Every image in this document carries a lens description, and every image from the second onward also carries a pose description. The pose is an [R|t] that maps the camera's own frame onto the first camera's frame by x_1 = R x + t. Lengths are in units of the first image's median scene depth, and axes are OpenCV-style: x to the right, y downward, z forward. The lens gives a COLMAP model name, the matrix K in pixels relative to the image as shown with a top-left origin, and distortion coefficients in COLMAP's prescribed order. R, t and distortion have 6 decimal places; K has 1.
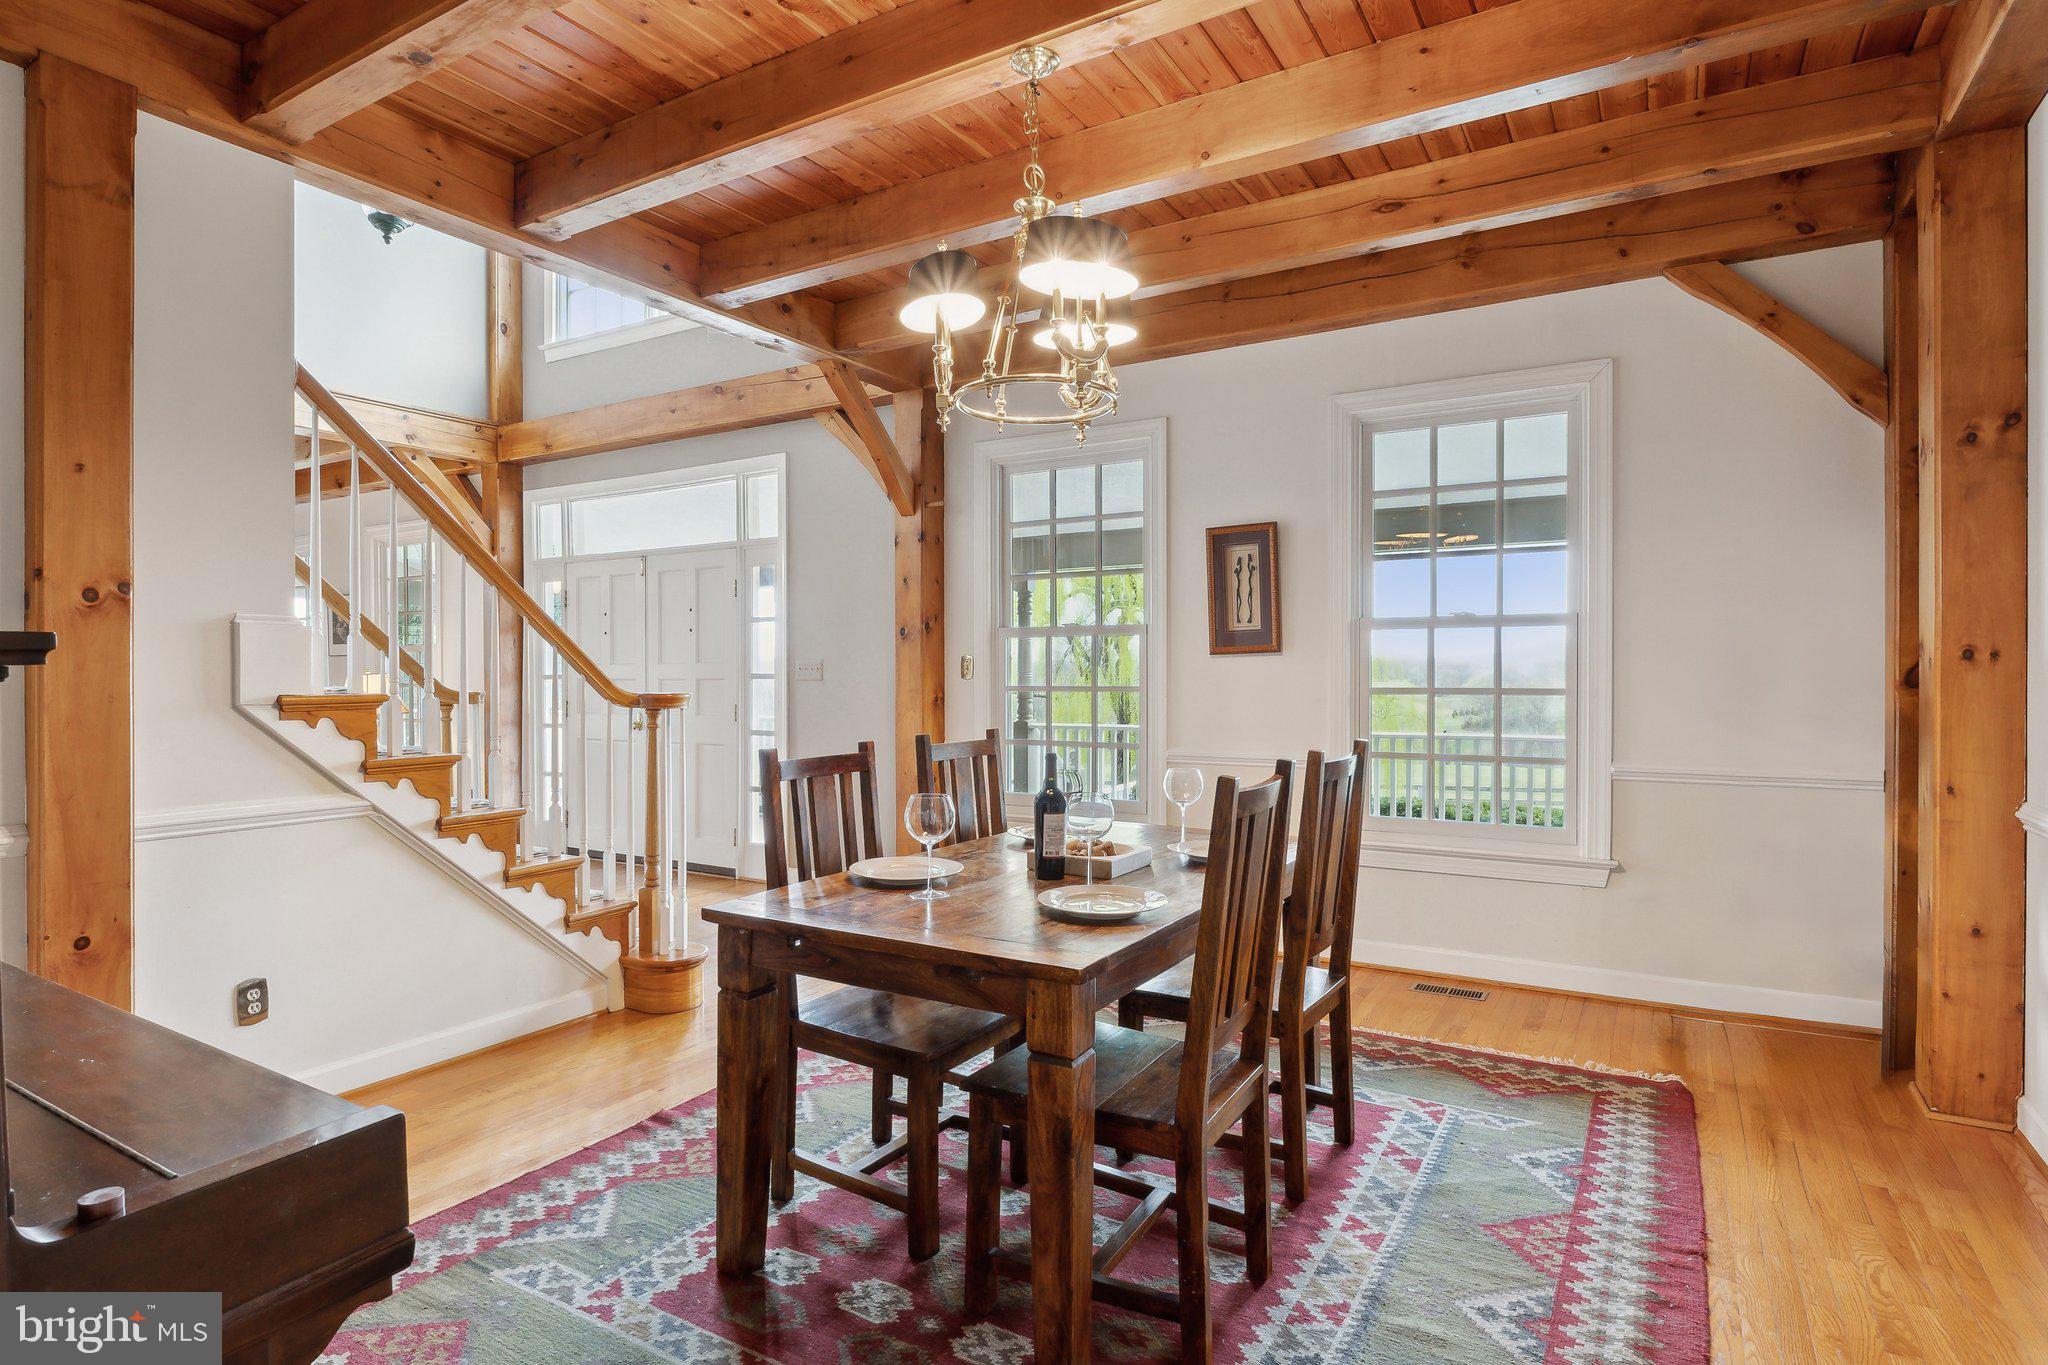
lens RADIAL K [[1068.9, 0, 1022.2], [0, 1068.9, 676.1], [0, 0, 1]] dist [-0.006895, -0.001702]
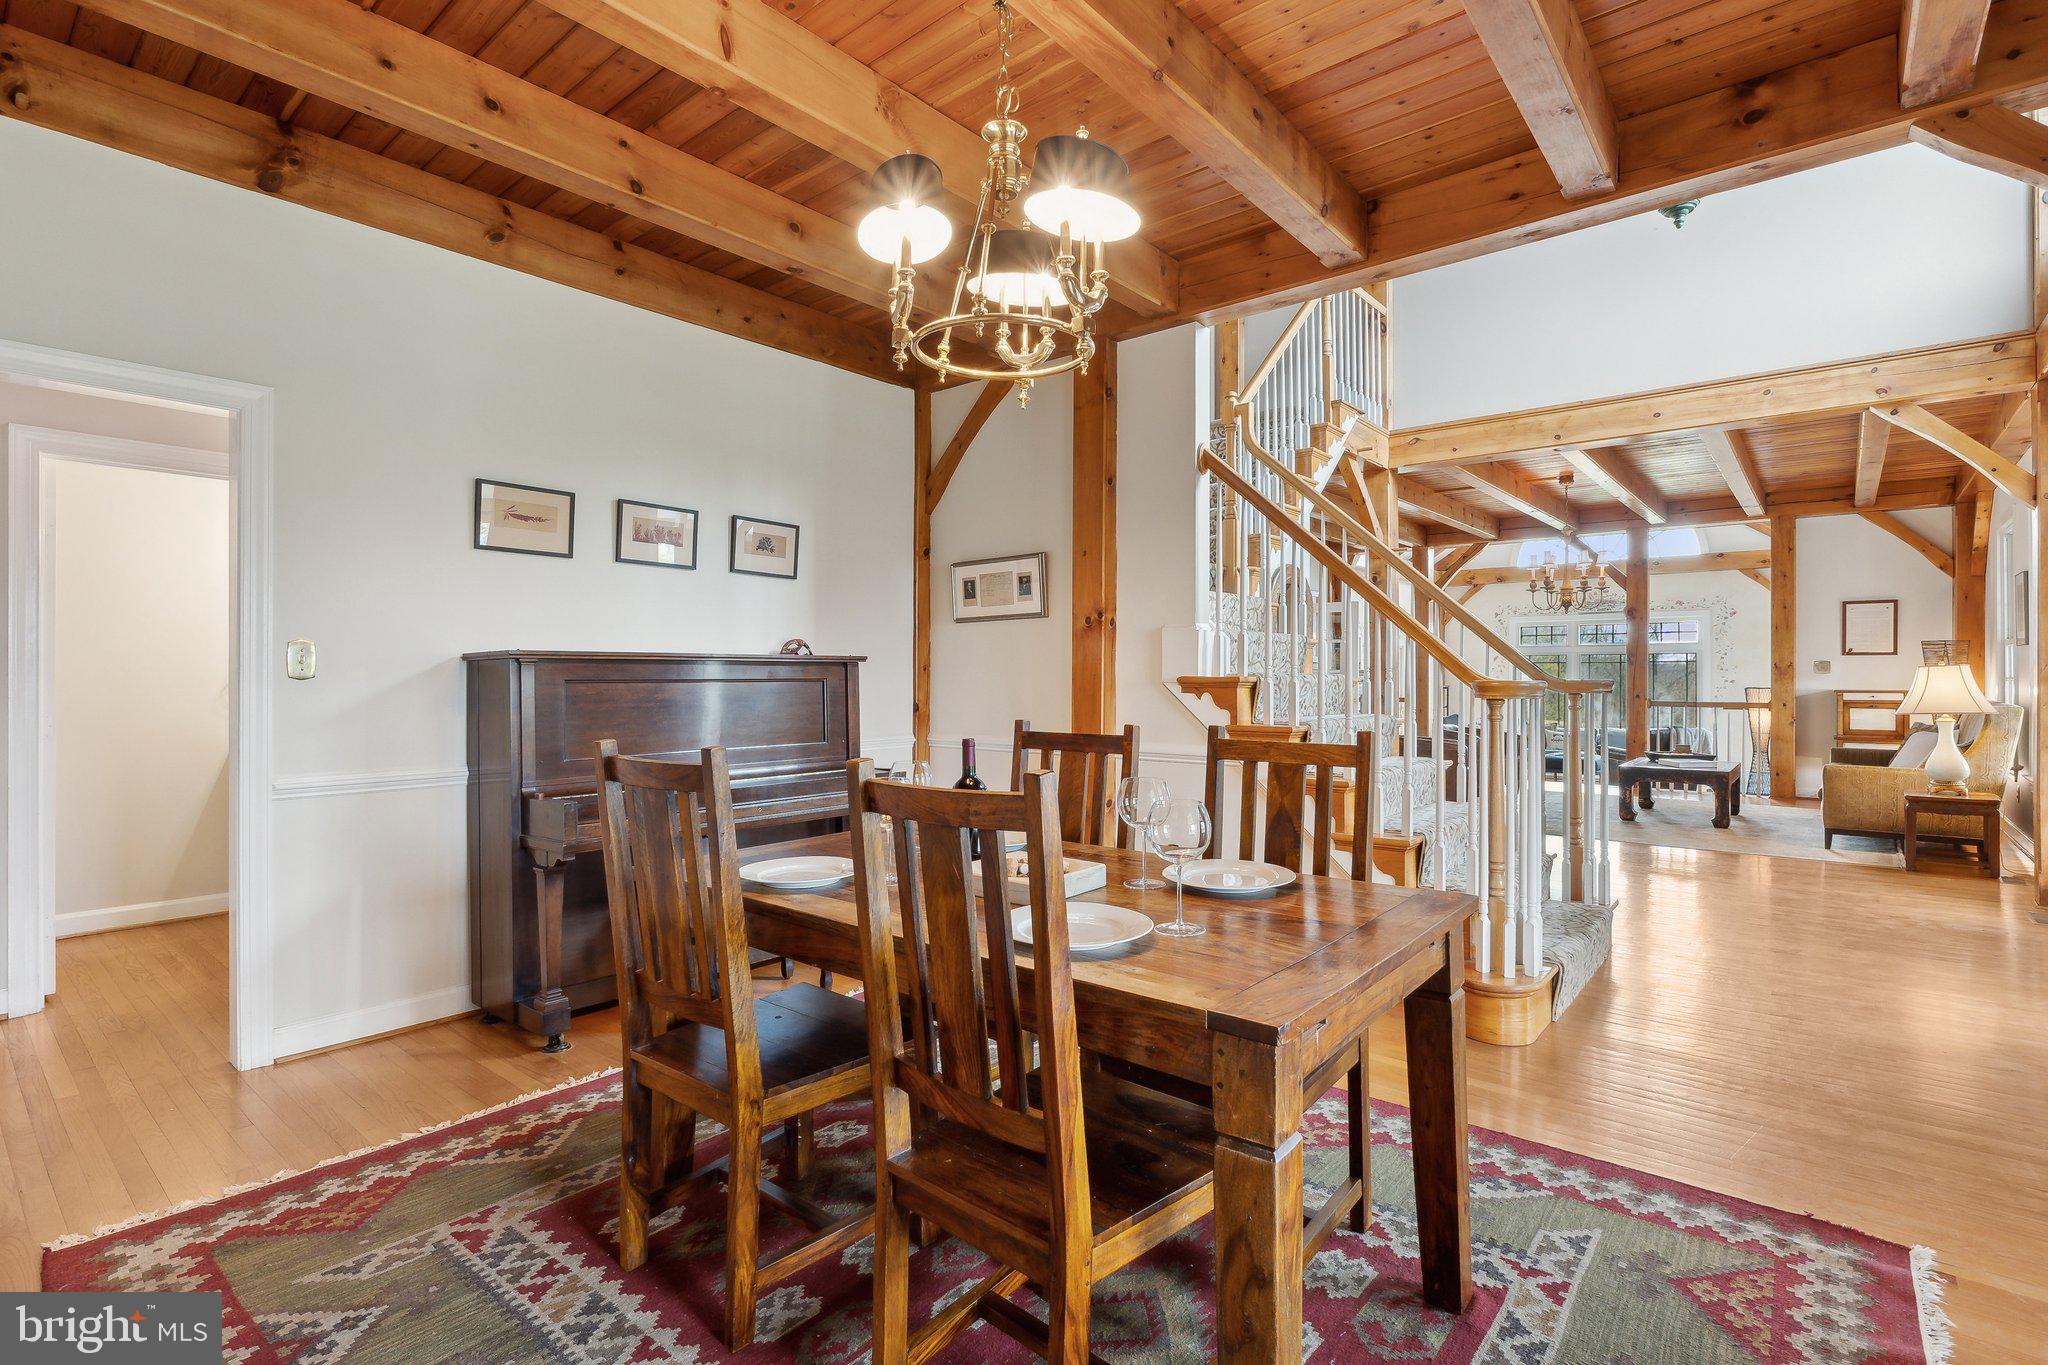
lens RADIAL K [[967.5, 0, 1022.5], [0, 967.5, 677.0], [0, 0, 1]] dist [-0.001230, -0.000085]
pose [[-0.163813, 0.003700, -0.986485, 0.695185], [-0.004445, 0.999980, 0.004489, 0.013508], [0.986481, 0.005120, -0.163793, 0.985558]]
